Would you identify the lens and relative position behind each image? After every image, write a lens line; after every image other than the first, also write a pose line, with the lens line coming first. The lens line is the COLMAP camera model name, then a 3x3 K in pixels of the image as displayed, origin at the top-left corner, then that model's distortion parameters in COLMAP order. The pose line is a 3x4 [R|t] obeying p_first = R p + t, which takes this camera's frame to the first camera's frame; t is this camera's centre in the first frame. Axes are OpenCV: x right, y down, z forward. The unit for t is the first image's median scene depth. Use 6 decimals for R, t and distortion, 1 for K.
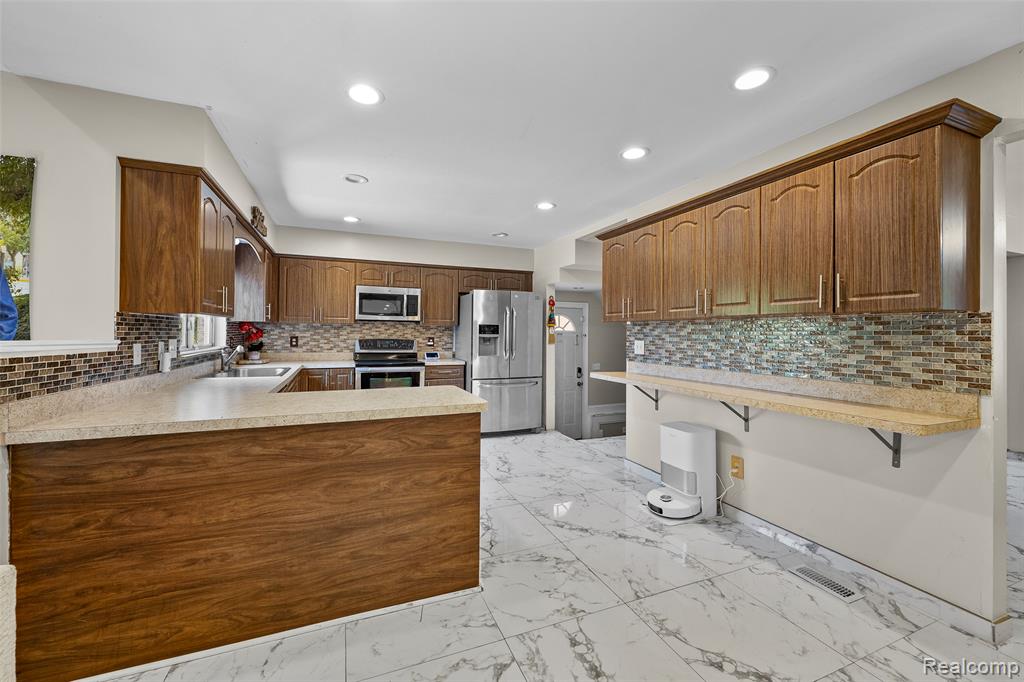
lens RADIAL K [[408.7, 0, 510.1], [0, 408.7, 331.6], [0, 0, 1]] dist [-0.002664, 0.000550]
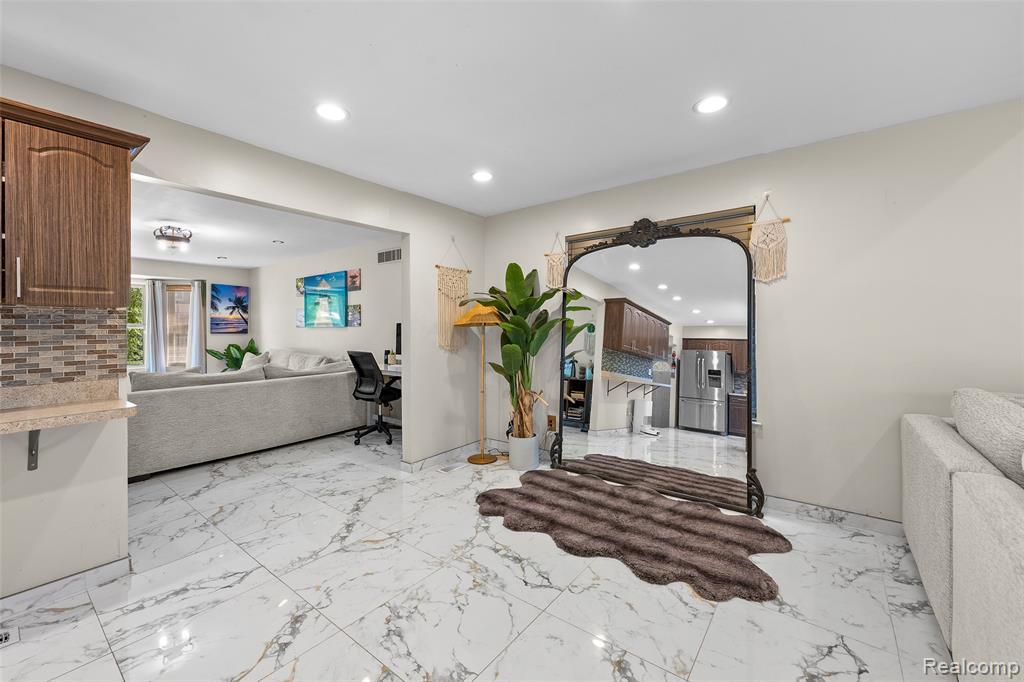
lens RADIAL K [[408.7, 0, 510.5], [0, 408.7, 328.3], [0, 0, 1]] dist [-0.002664, 0.000550]
pose [[-0.500847, -0.006742, 0.865510, -0.401177], [-0.000842, 0.999973, 0.007302, -0.001792], [-0.865536, 0.002928, -0.500839, 0.496165]]
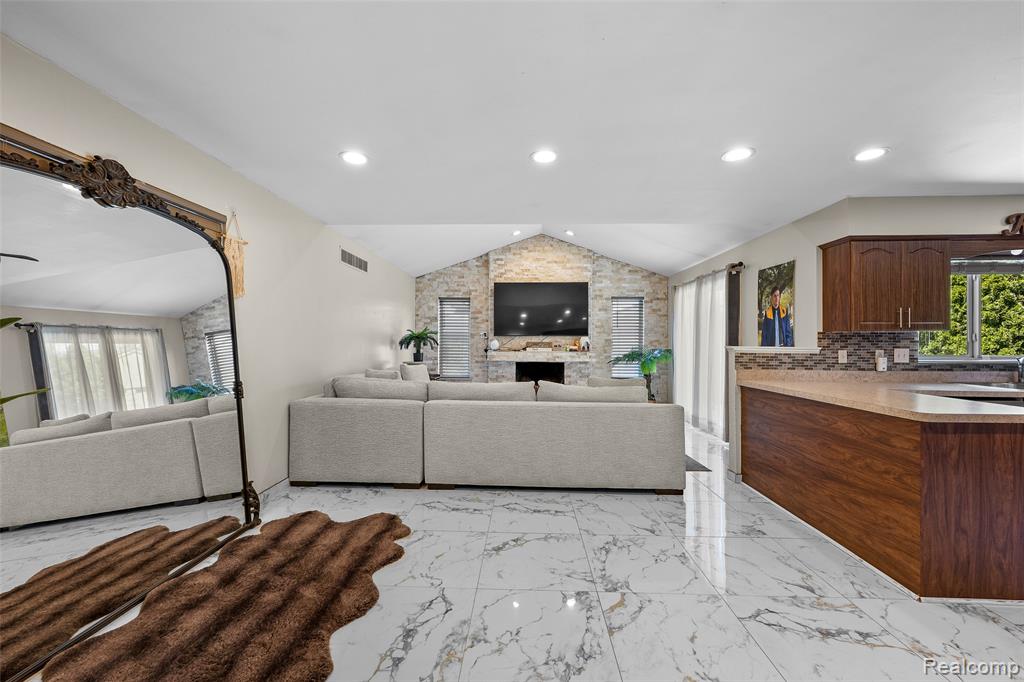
lens RADIAL K [[408.7, 0, 510.0], [0, 408.7, 342.3], [0, 0, 1]] dist [-0.002664, 0.000550]
pose [[-0.412727, -0.008042, -0.910819, 1.205081], [-0.001554, 0.999966, -0.008126, 0.014130], [0.910854, -0.001939, -0.412725, 0.487656]]
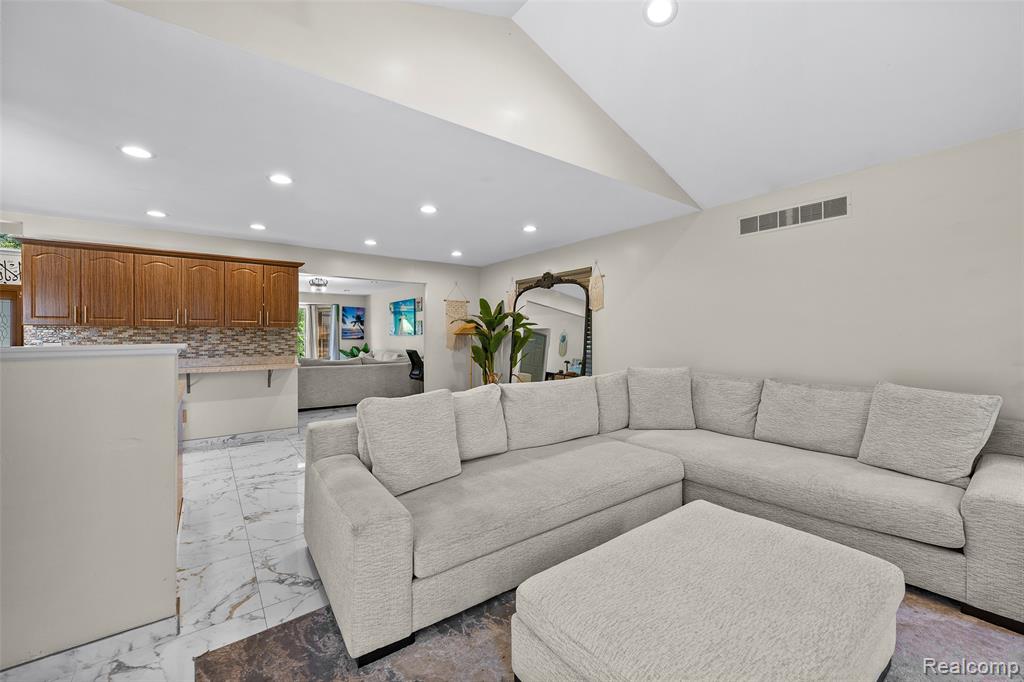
lens RADIAL K [[408.7, 0, 511.9], [0, 408.7, 339.6], [0, 0, 1]] dist [-0.002664, 0.000550]
pose [[-0.253759, -0.015622, 0.967141, -1.847288], [-0.002064, 0.999876, 0.015609, -0.010832], [-0.967265, 0.001965, -0.253760, 0.167587]]
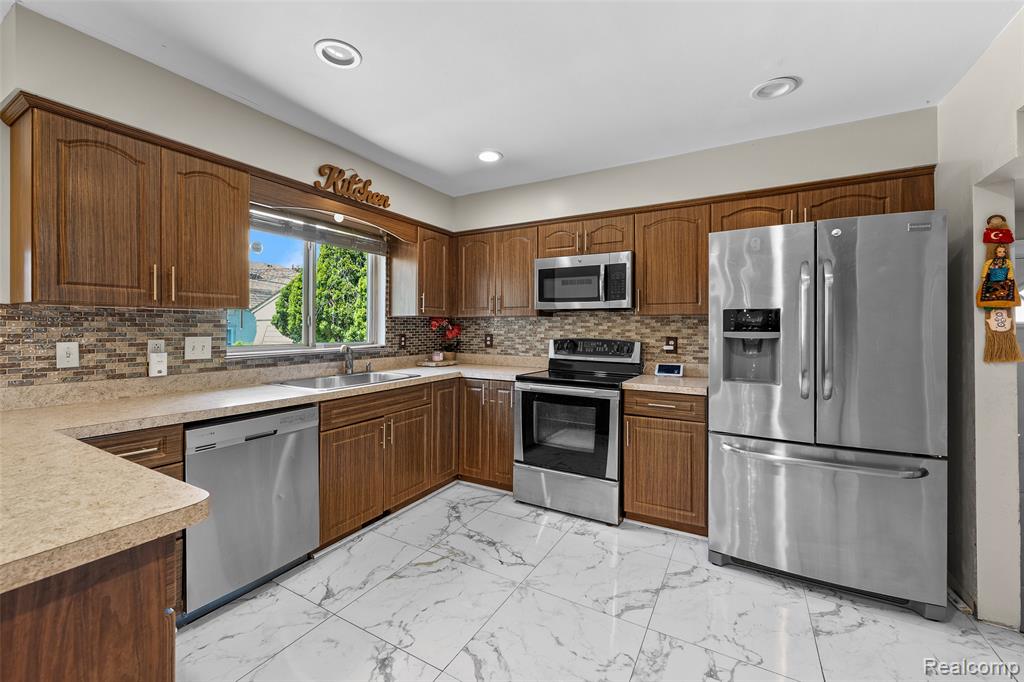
lens RADIAL K [[408.7, 0, 509.7], [0, 408.7, 325.7], [0, 0, 1]] dist [-0.002664, 0.000550]
pose [[0.612797, -0.010067, -0.790176, 0.307925], [0.003741, 0.999945, -0.009839, 0.008381], [0.790231, 0.003073, 0.612801, 1.278207]]
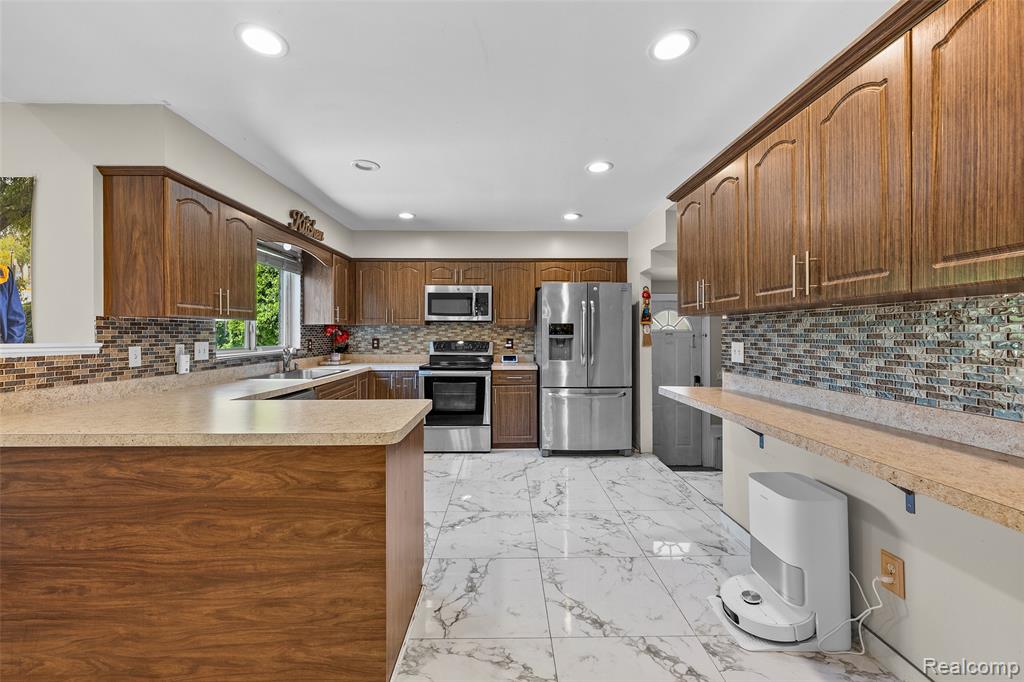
lens RADIAL K [[408.7, 0, 510.9], [0, 408.7, 333.4], [0, 0, 1]] dist [-0.002664, 0.000550]
pose [[0.930583, -0.009071, -0.365968, 0.380033], [0.009794, 0.999952, 0.000121, 0.005804], [0.365949, -0.003697, 0.930628, 0.407975]]
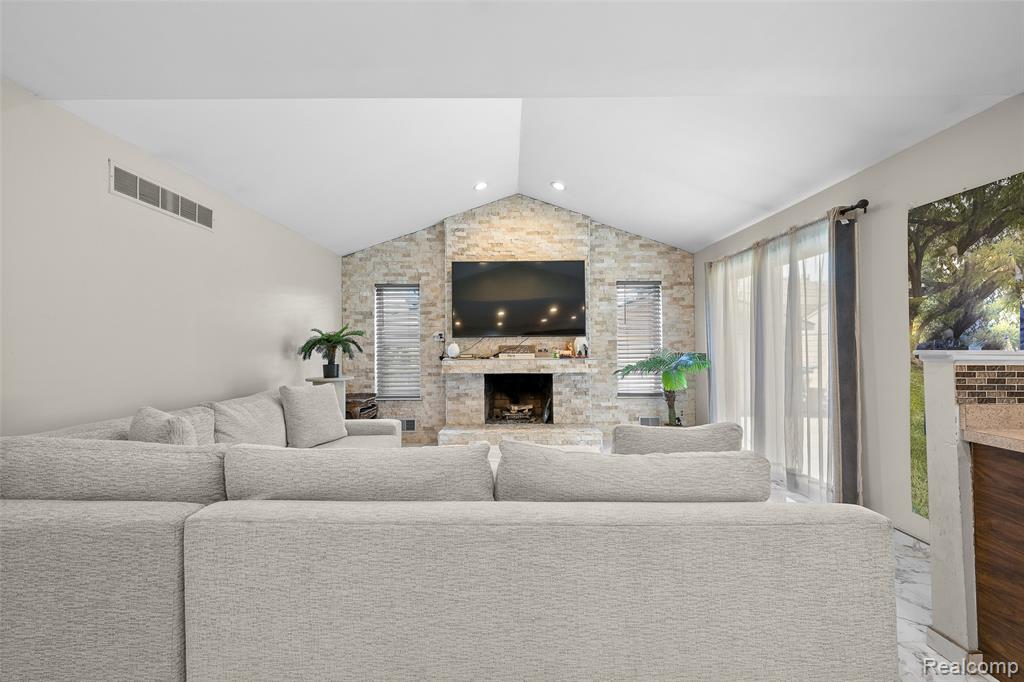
lens RADIAL K [[408.7, 0, 508.9], [0, 408.7, 339.8], [0, 0, 1]] dist [-0.002664, 0.000550]
pose [[-0.381113, -0.016095, -0.924388, 0.210310], [0.011129, 0.999696, -0.021994, 0.003098], [0.924461, -0.018669, -0.380818, 0.165242]]
